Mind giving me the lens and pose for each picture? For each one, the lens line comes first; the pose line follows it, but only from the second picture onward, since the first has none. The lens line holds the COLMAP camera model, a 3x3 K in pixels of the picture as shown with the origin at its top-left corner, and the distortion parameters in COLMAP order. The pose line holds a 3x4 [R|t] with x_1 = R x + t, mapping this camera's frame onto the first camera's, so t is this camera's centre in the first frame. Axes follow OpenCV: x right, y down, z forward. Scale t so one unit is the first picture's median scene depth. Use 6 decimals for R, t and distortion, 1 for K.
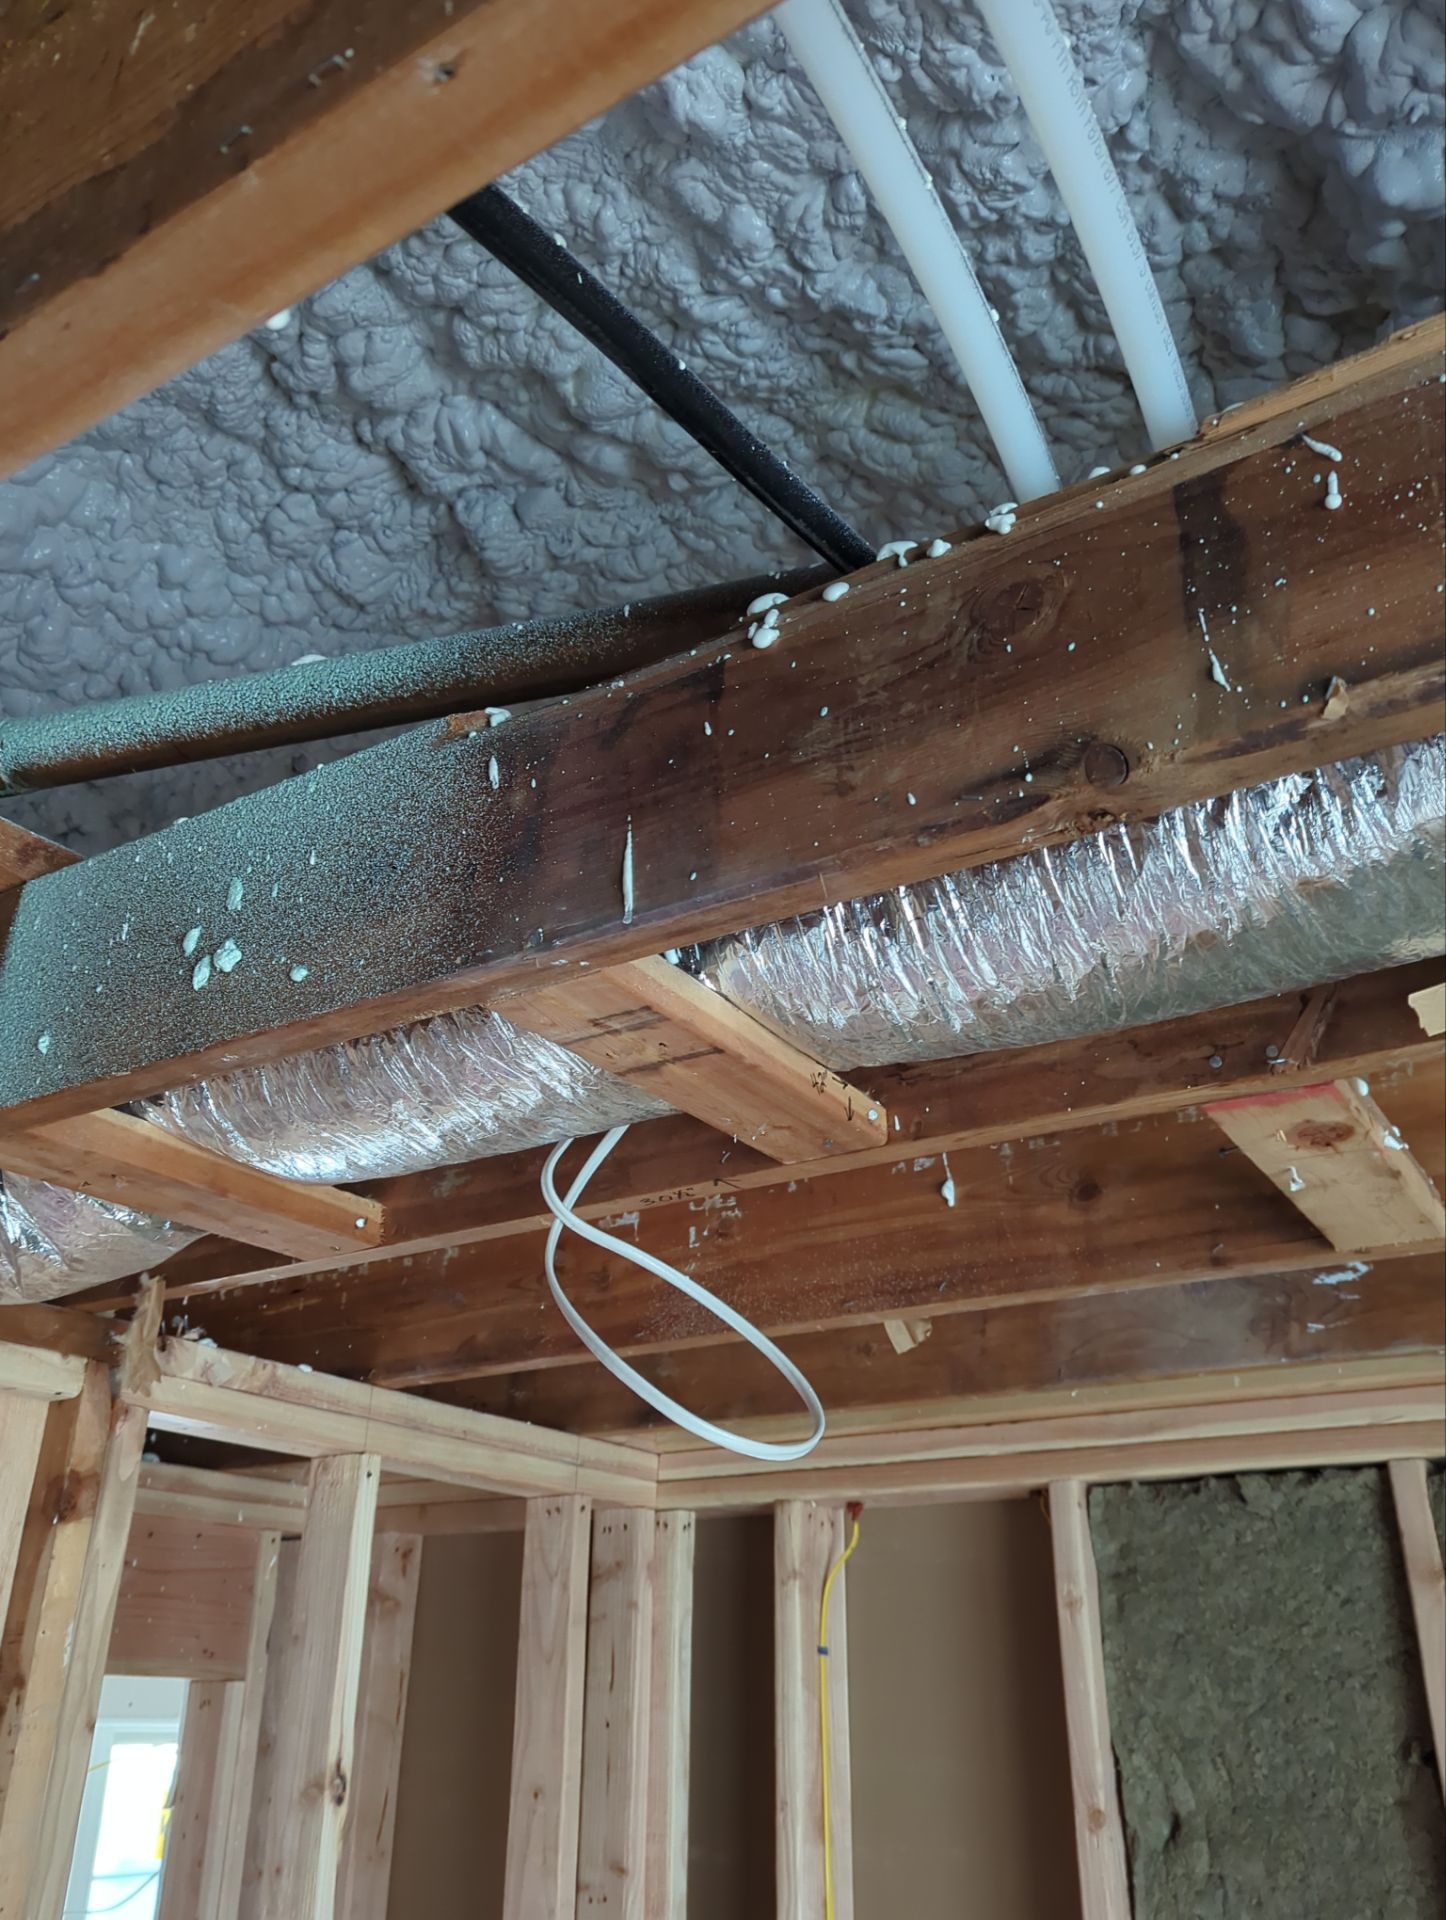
lens RADIAL K [[1567.1, 0, 720.1], [0, 1567.1, 962.3], [0, 0, 1]] dist [0.071811, -0.071030]
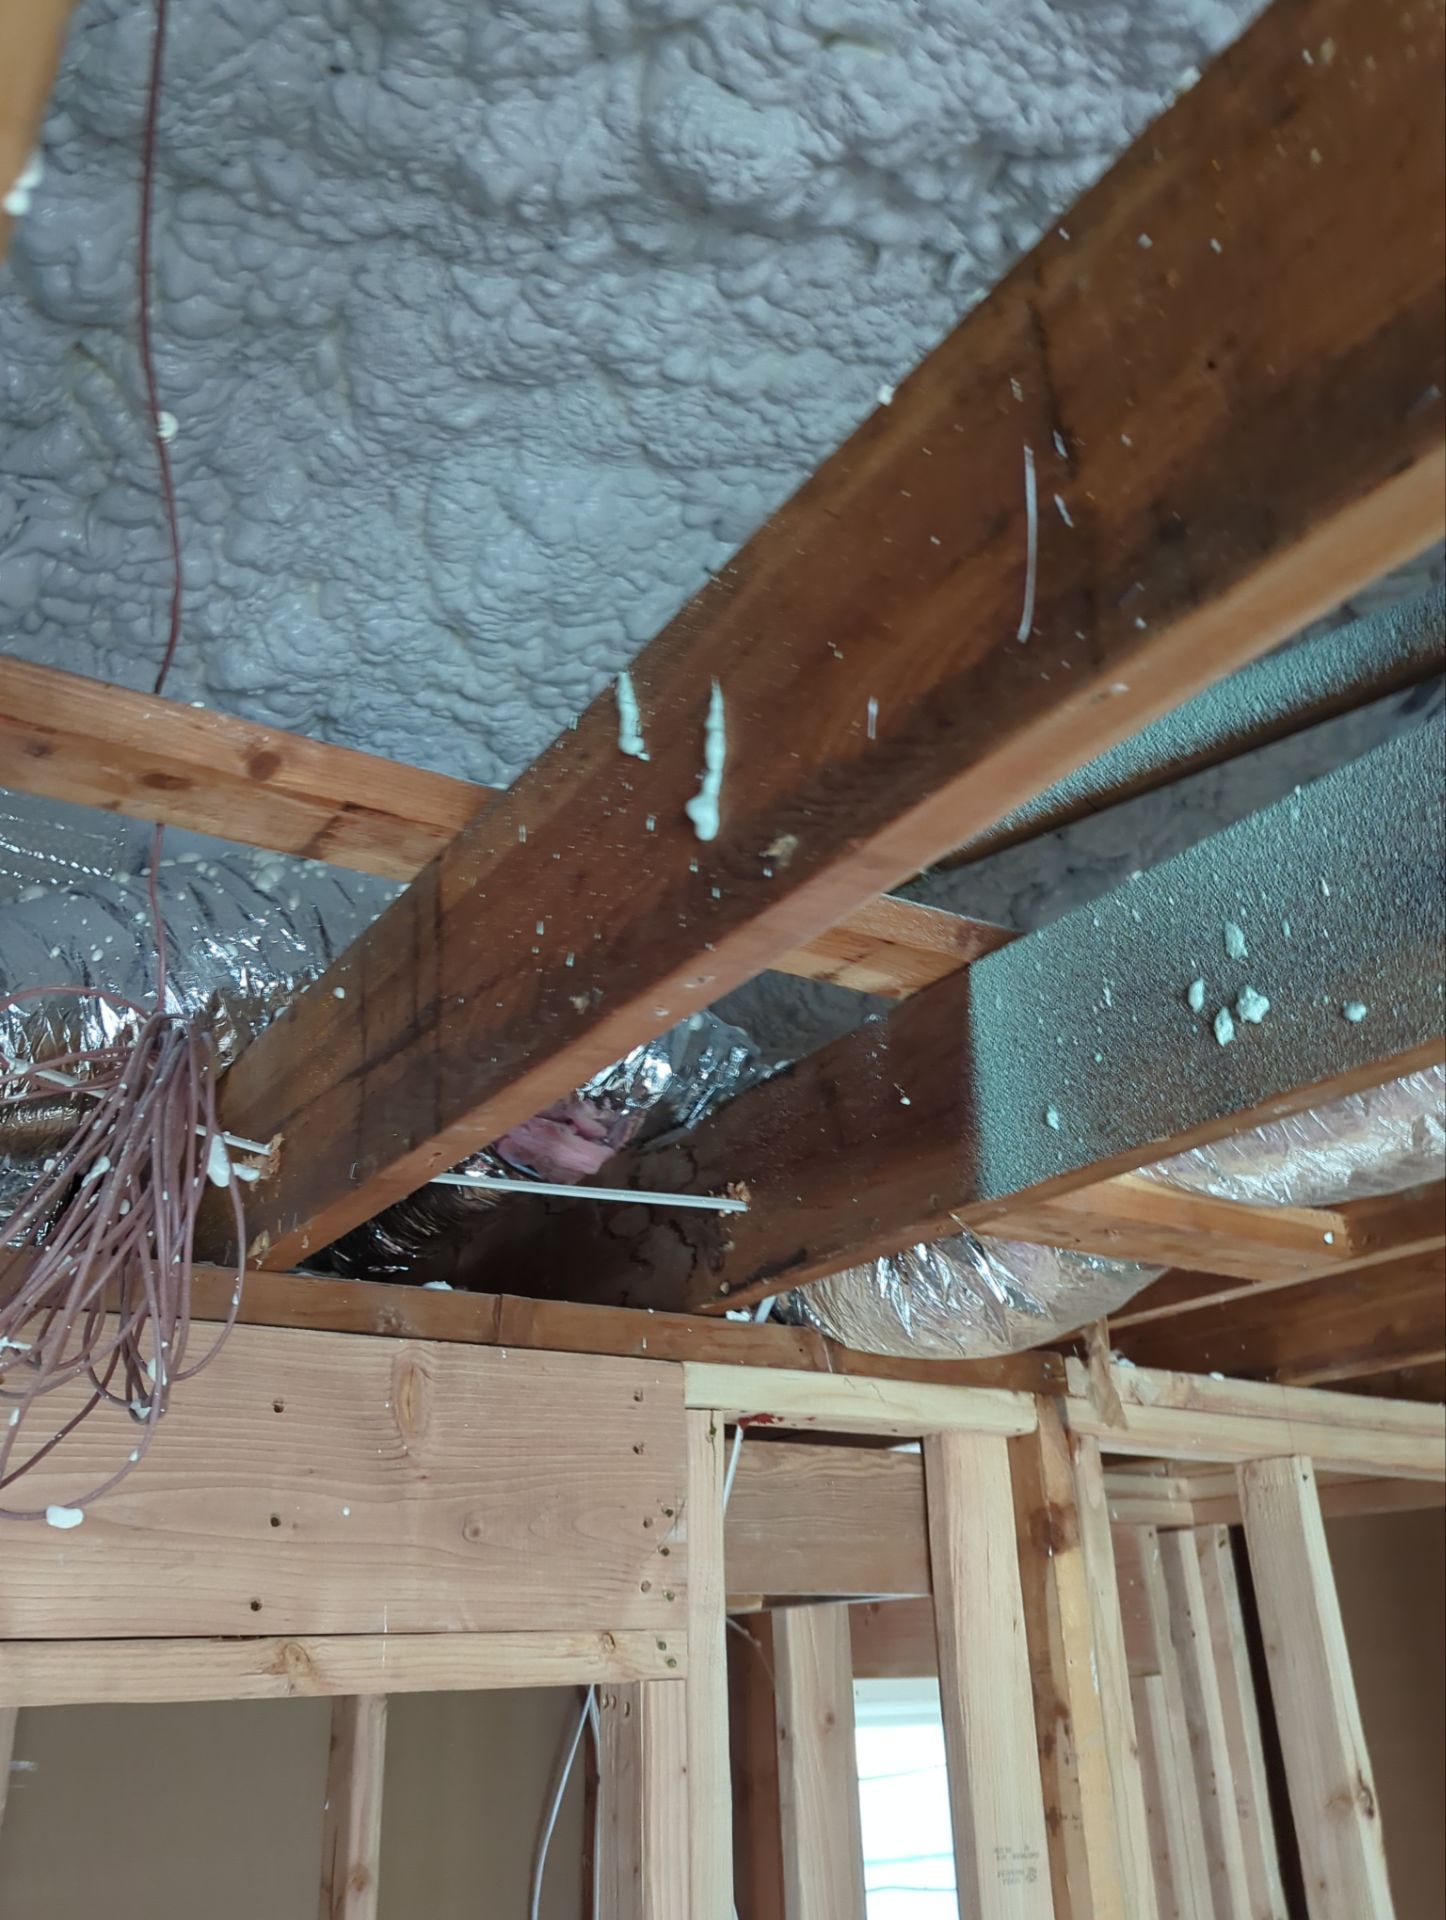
lens RADIAL K [[1567.1, 0, 732.7], [0, 1567.1, 963.5], [0, 0, 1]] dist [0.071811, -0.071030]
pose [[0.912392, -0.200434, -0.356885, -0.164745], [0.209894, 0.977645, -0.012462, -0.054782], [0.351404, -0.063538, 0.934065, -0.009712]]
